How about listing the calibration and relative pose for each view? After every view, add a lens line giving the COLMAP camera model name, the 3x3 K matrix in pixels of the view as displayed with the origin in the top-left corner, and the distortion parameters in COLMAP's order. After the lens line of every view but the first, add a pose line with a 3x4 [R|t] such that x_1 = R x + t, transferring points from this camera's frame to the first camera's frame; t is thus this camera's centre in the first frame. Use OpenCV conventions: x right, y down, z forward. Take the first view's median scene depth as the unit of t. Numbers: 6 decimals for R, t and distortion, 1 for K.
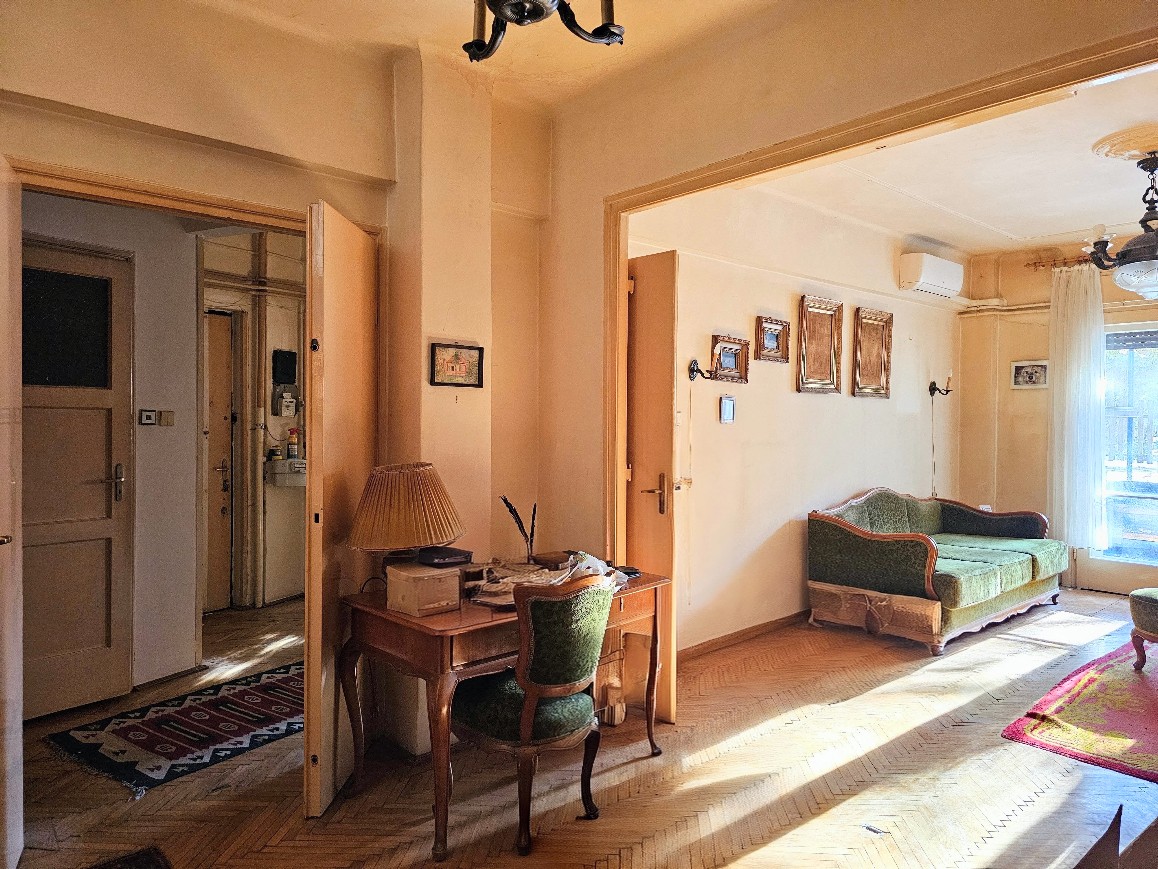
lens RADIAL K [[780.1, 0, 578.2], [0, 780.1, 427.3], [0, 0, 1]] dist [0.058892, -0.054024]
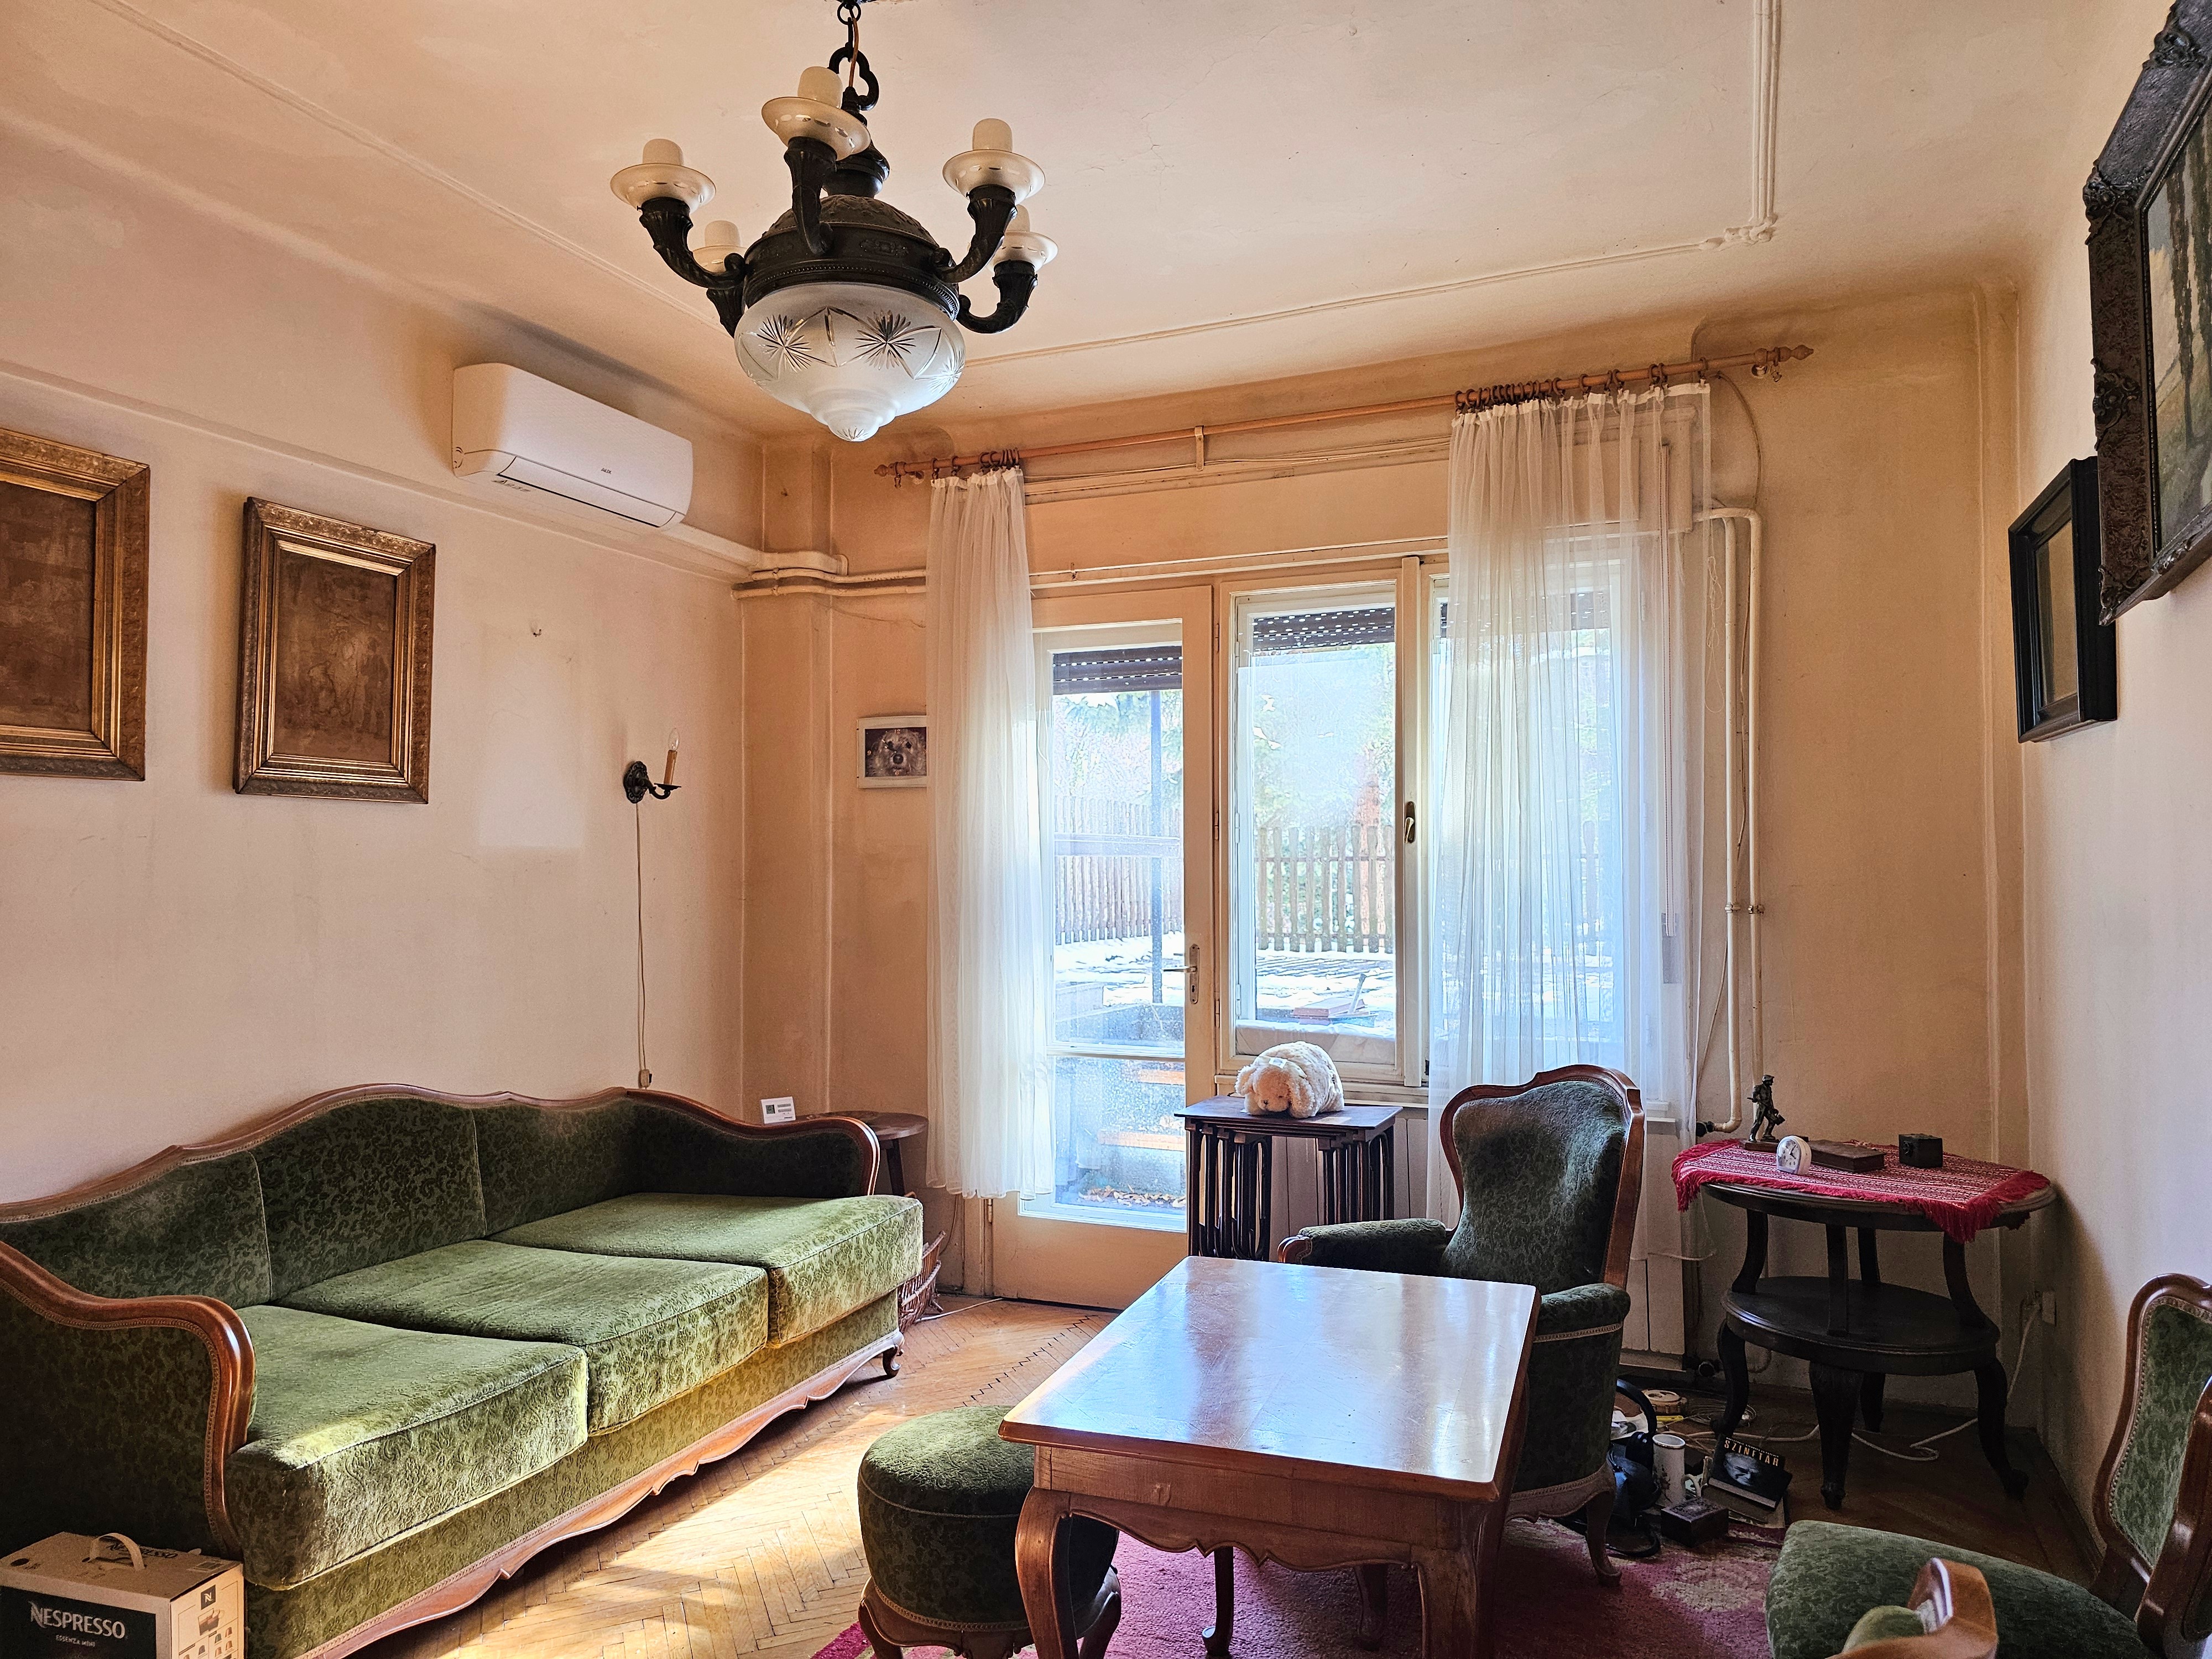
lens RADIAL K [[1496.3, 0, 1106.0], [0, 1496.3, 829.5], [0, 0, 1]] dist [0.052420, -0.050622]
pose [[0.902859, 0.004476, 0.429913, 0.382772], [0.011532, 0.999334, -0.034624, -0.001079], [-0.429781, 0.036219, 0.902206, 0.317880]]
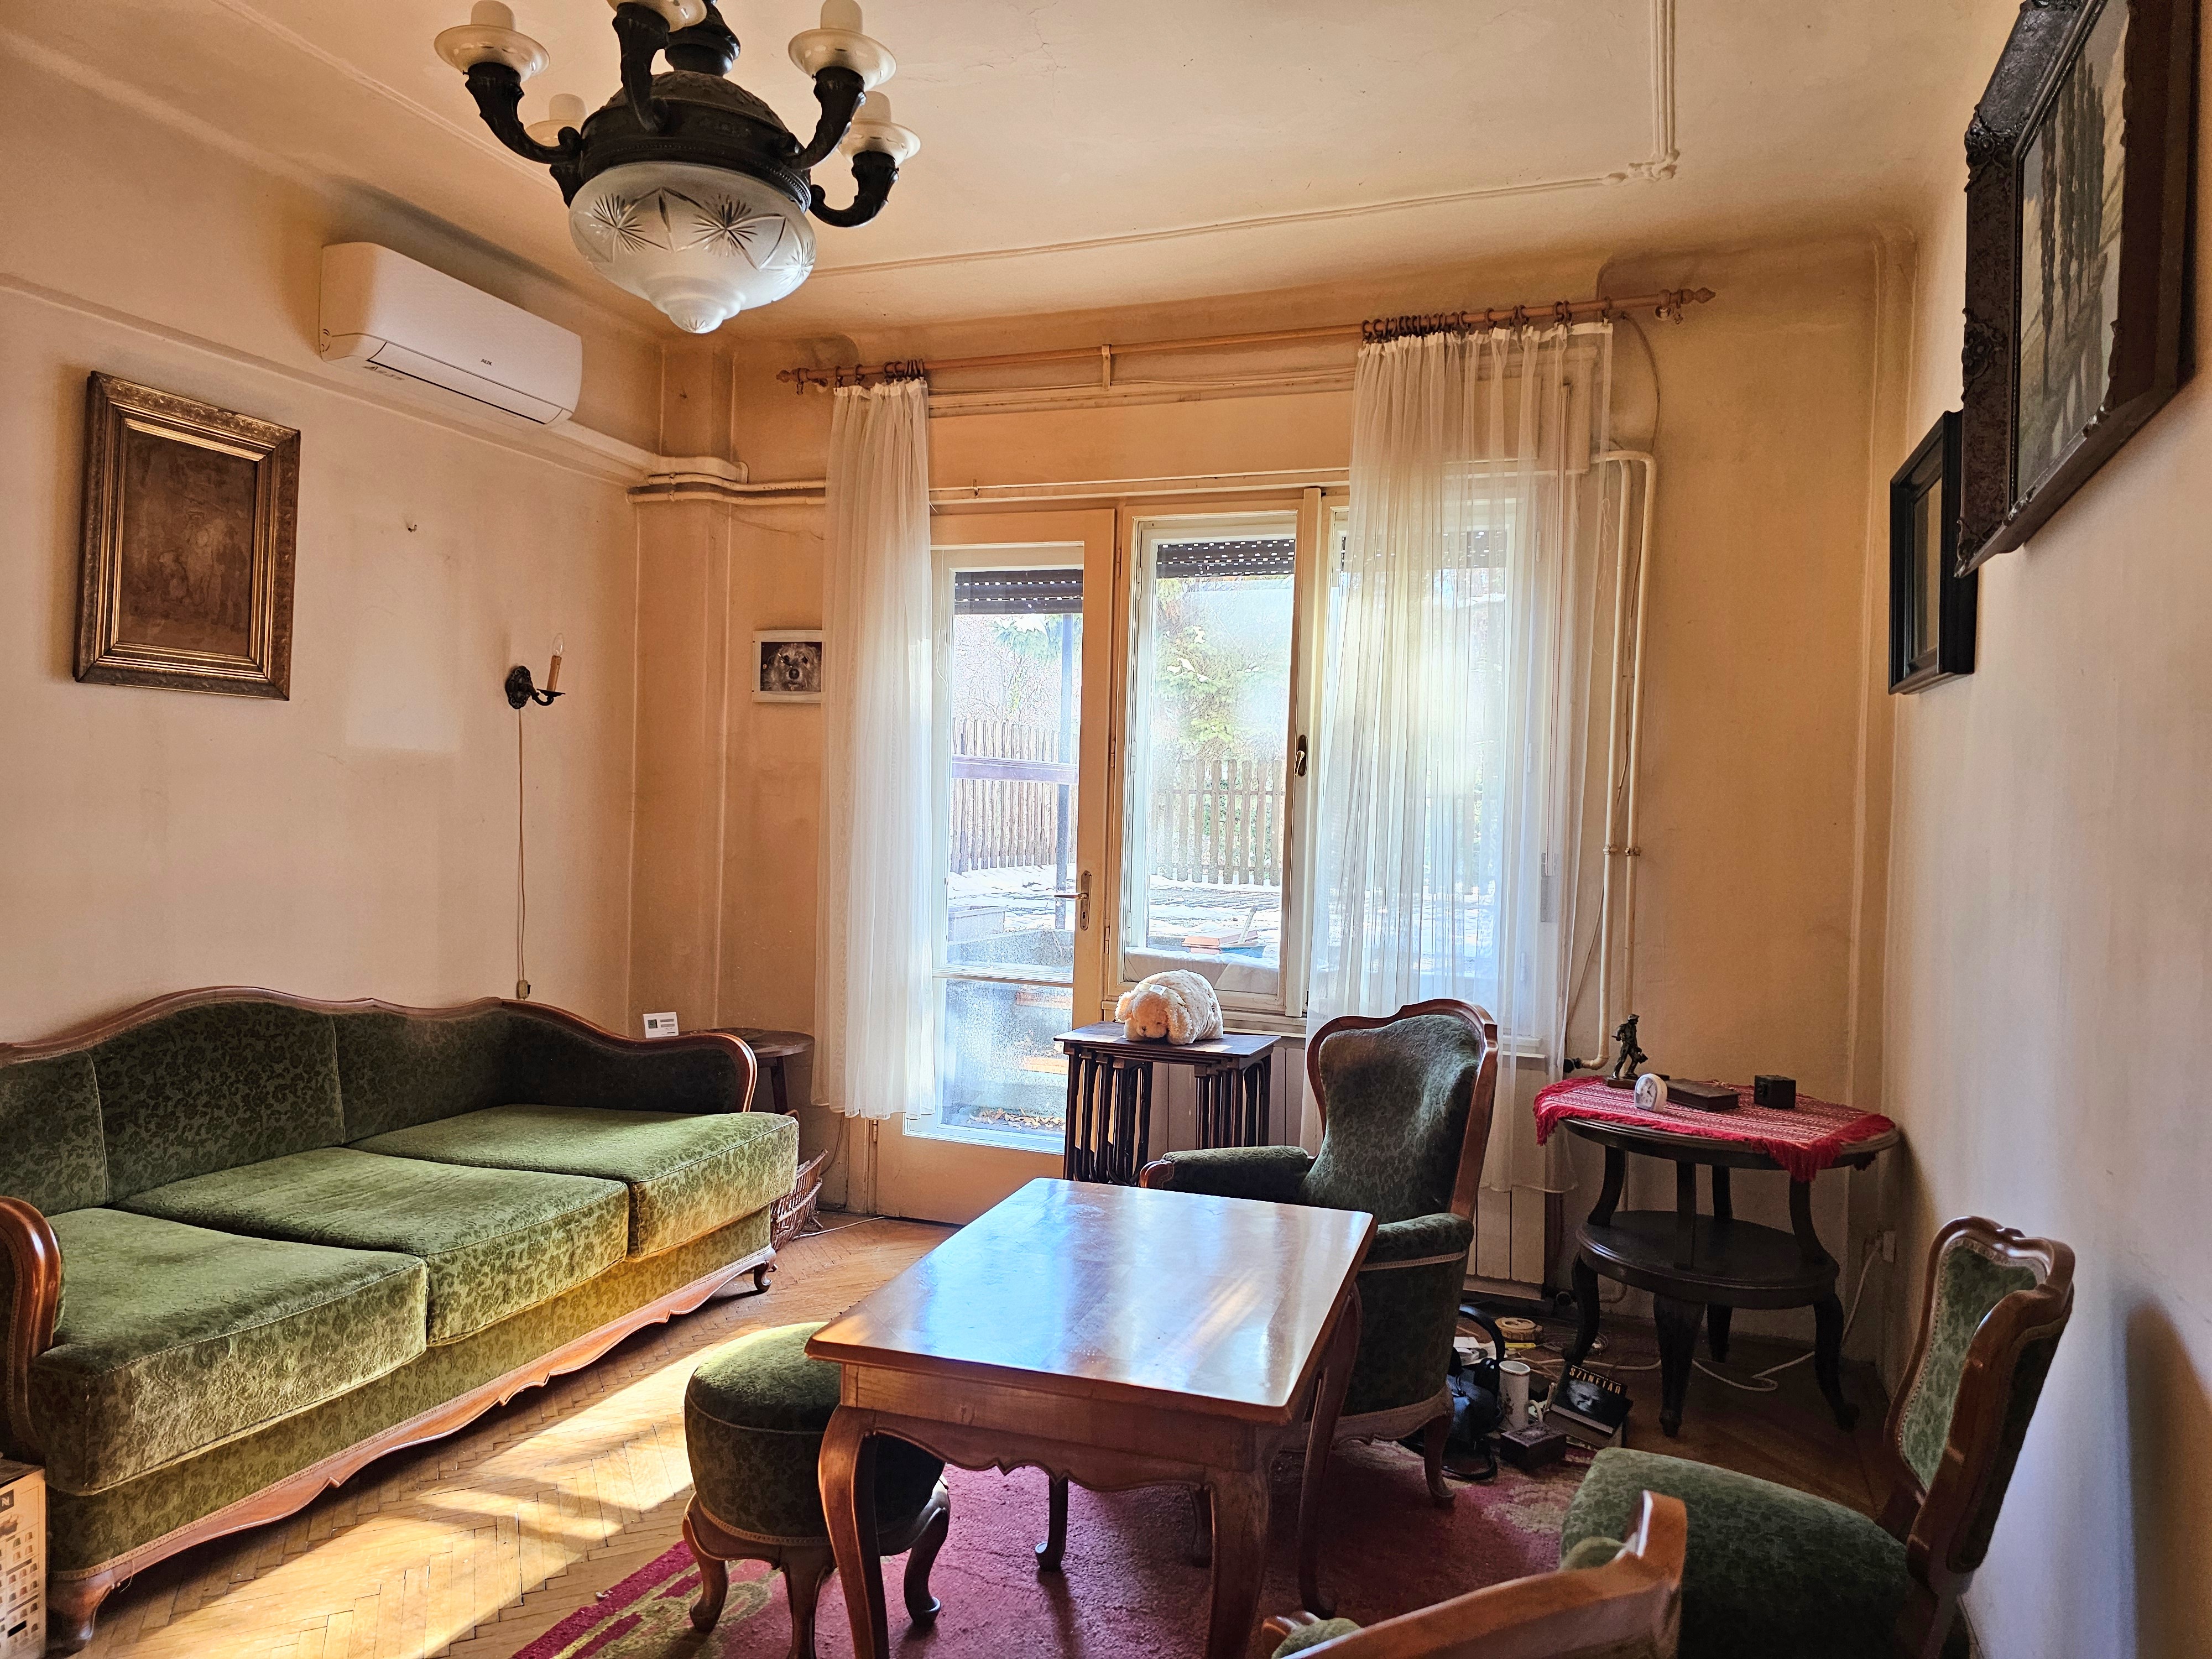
lens RADIAL K [[1490.2, 0, 1104.4], [0, 1490.2, 815.8], [0, 0, 1]] dist [0.058892, -0.054024]
pose [[0.884513, 0.016393, 0.466228, 0.405904], [-0.020510, 0.999783, 0.003758, 0.000692], [-0.466065, -0.012886, 0.884657, 0.313836]]
